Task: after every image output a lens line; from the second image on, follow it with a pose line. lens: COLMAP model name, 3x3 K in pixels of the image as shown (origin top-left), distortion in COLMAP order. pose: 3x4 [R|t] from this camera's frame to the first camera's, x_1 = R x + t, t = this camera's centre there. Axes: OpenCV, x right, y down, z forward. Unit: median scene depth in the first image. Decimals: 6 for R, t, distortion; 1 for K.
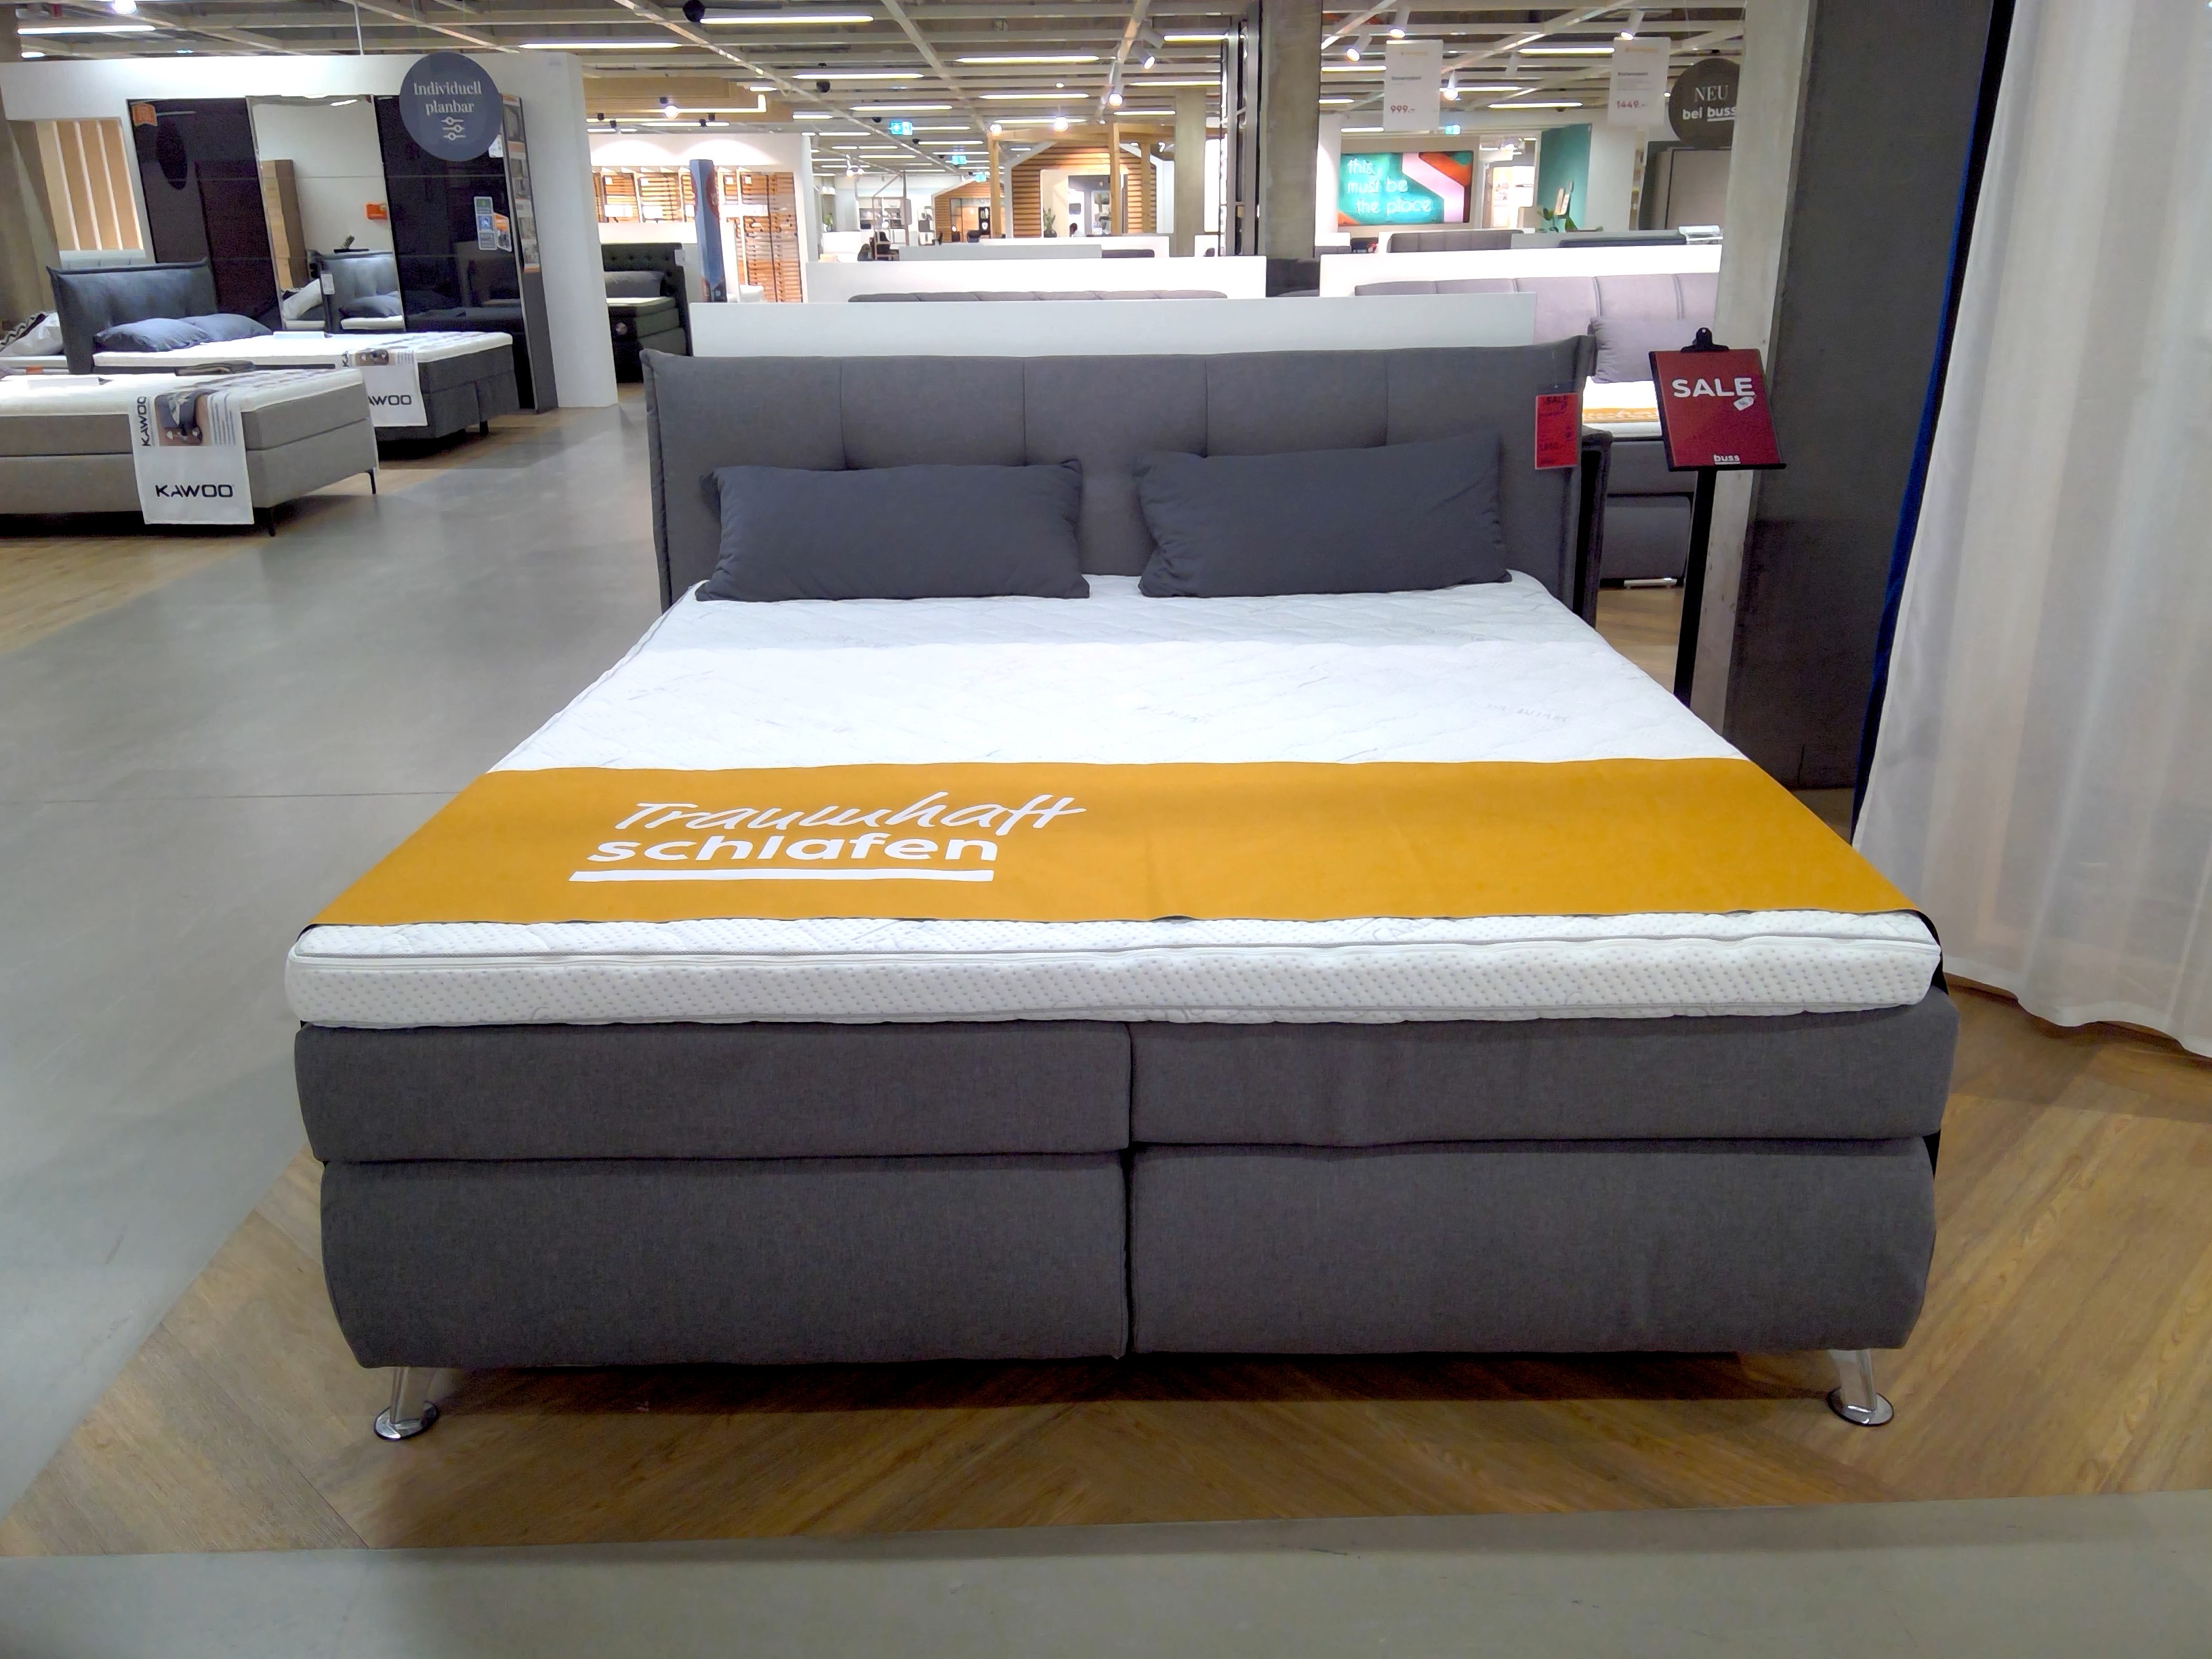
lens RADIAL K [[1799.1, 0, 1093.4], [0, 1799.1, 830.0], [0, 0, 1]] dist [-0.002772, -0.003813]
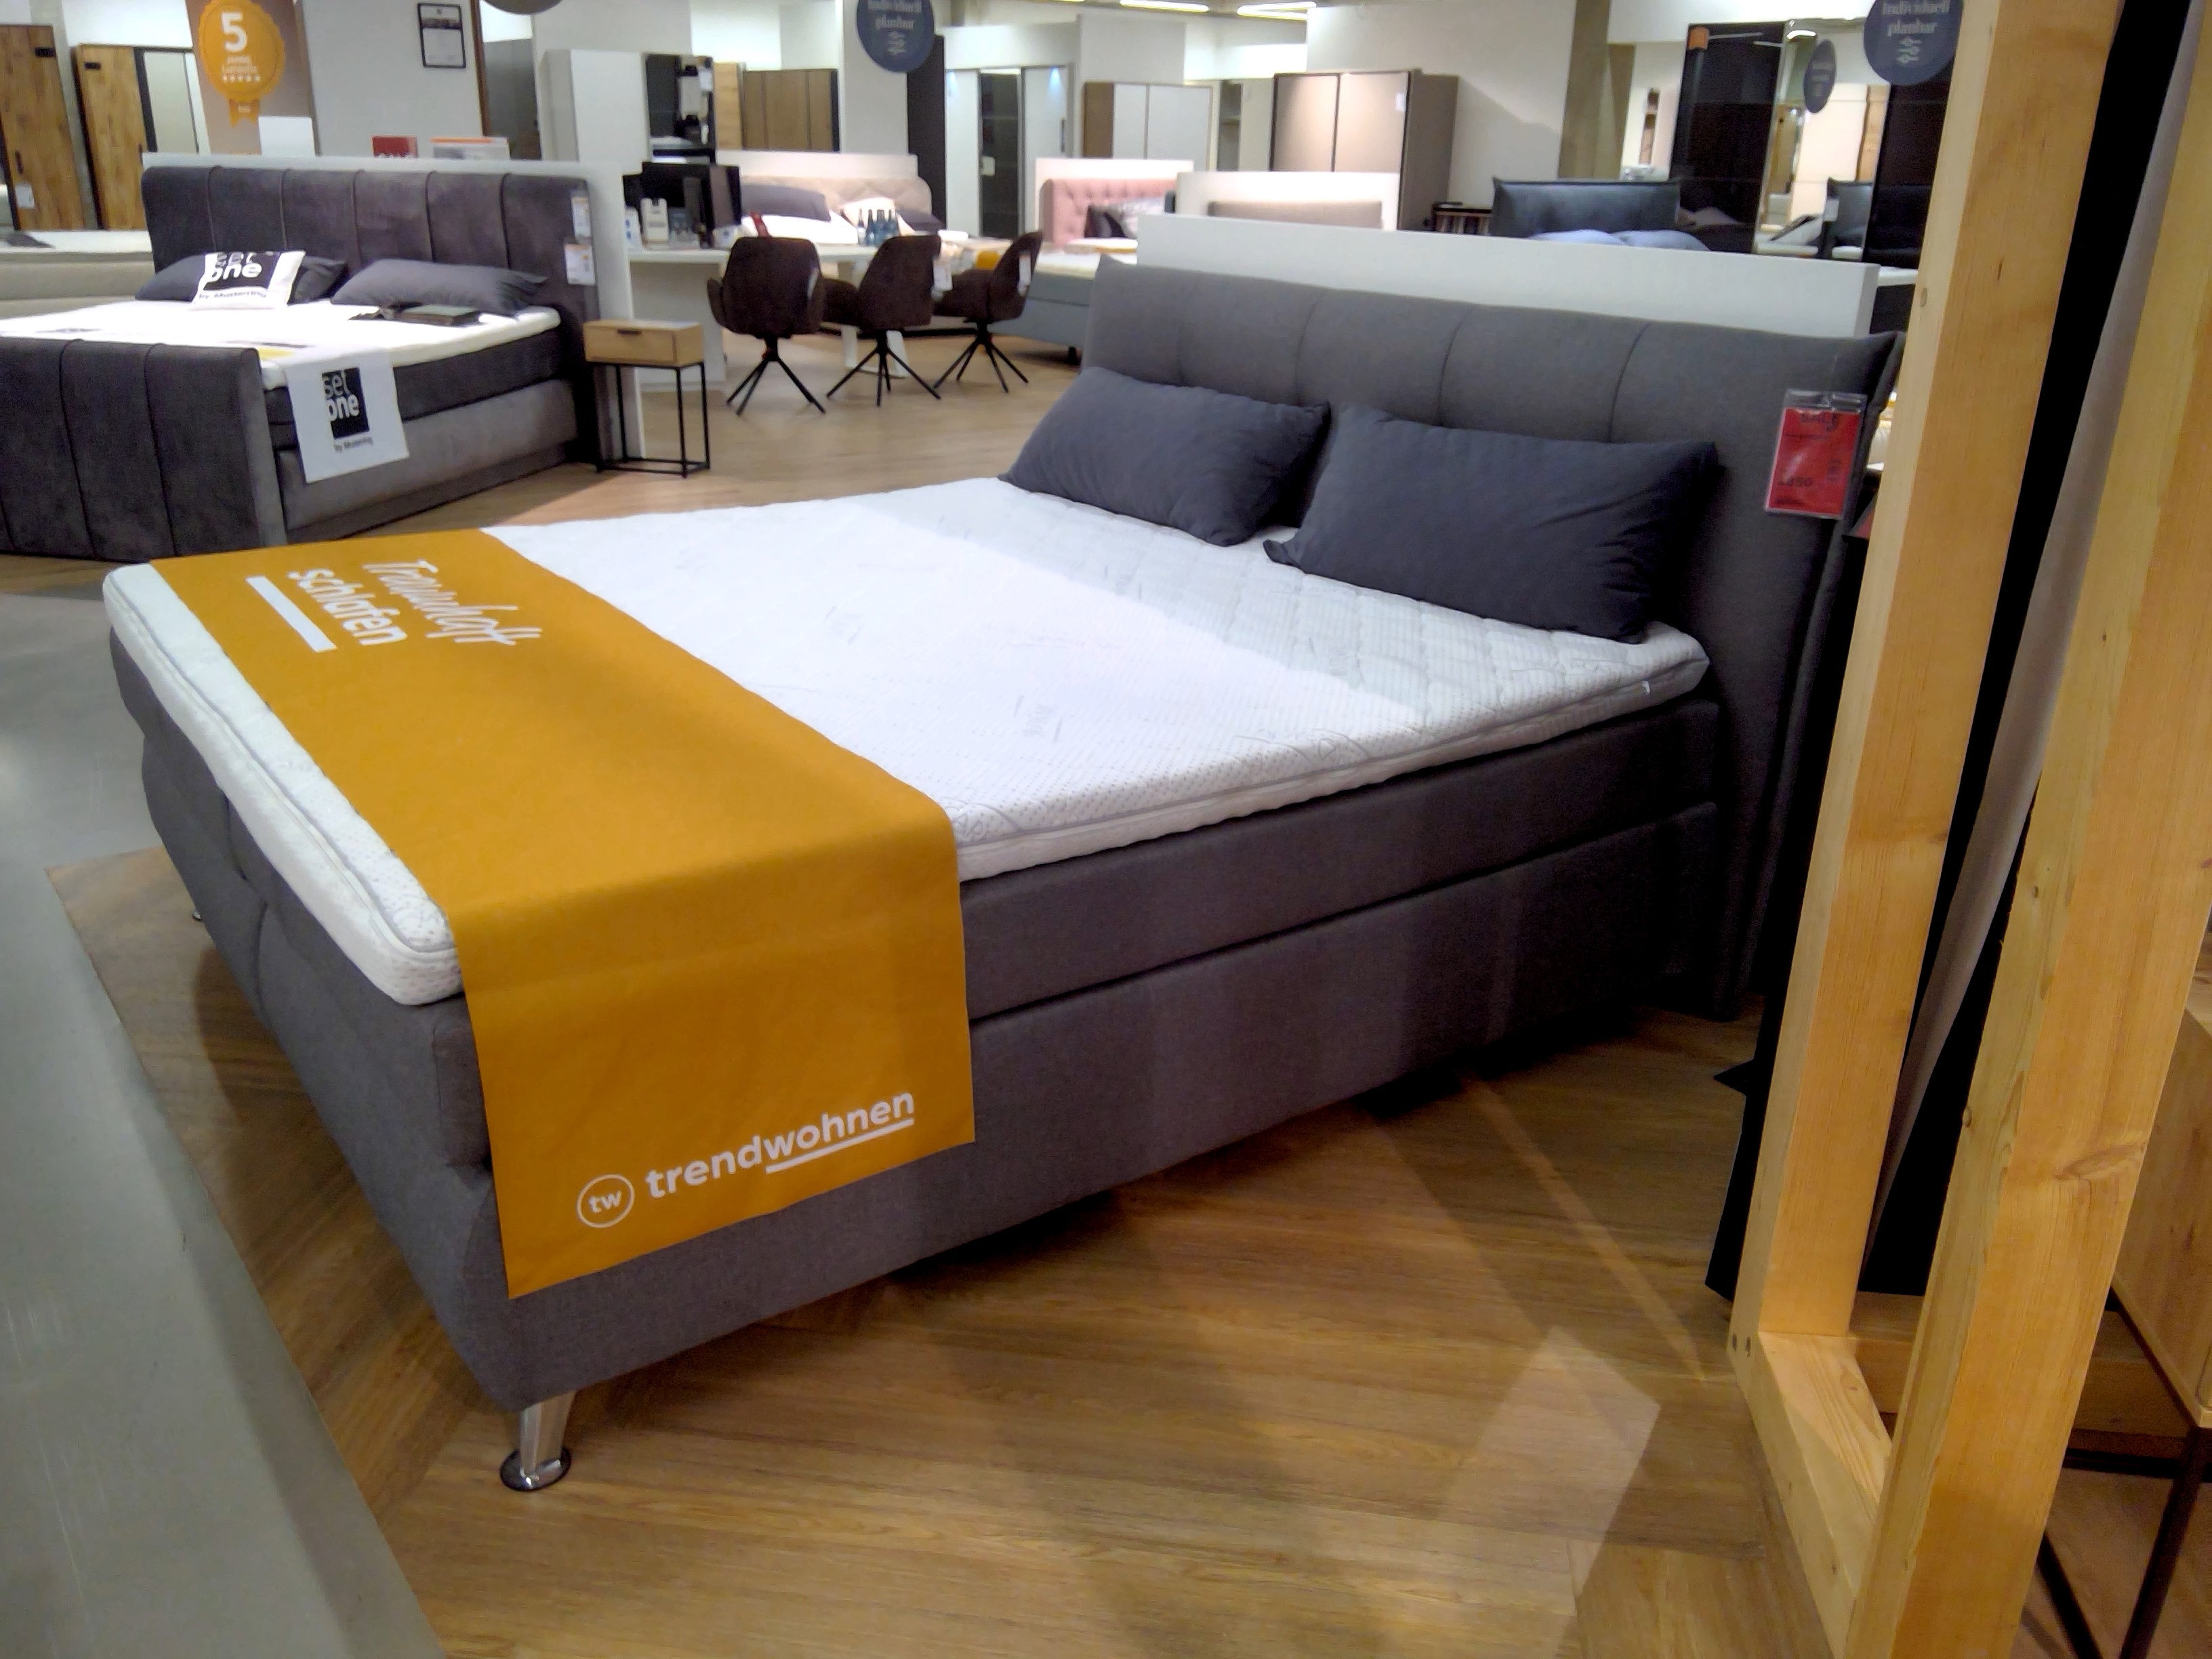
lens RADIAL K [[1799.1, 0, 1093.4], [0, 1799.1, 830.0], [0, 0, 1]] dist [-0.002772, -0.003813]
pose [[0.591314, 0.318063, -0.741069, 0.765701], [-0.292031, 0.941023, 0.170864, -0.141590], [0.751708, 0.115381, 0.649324, 0.388247]]
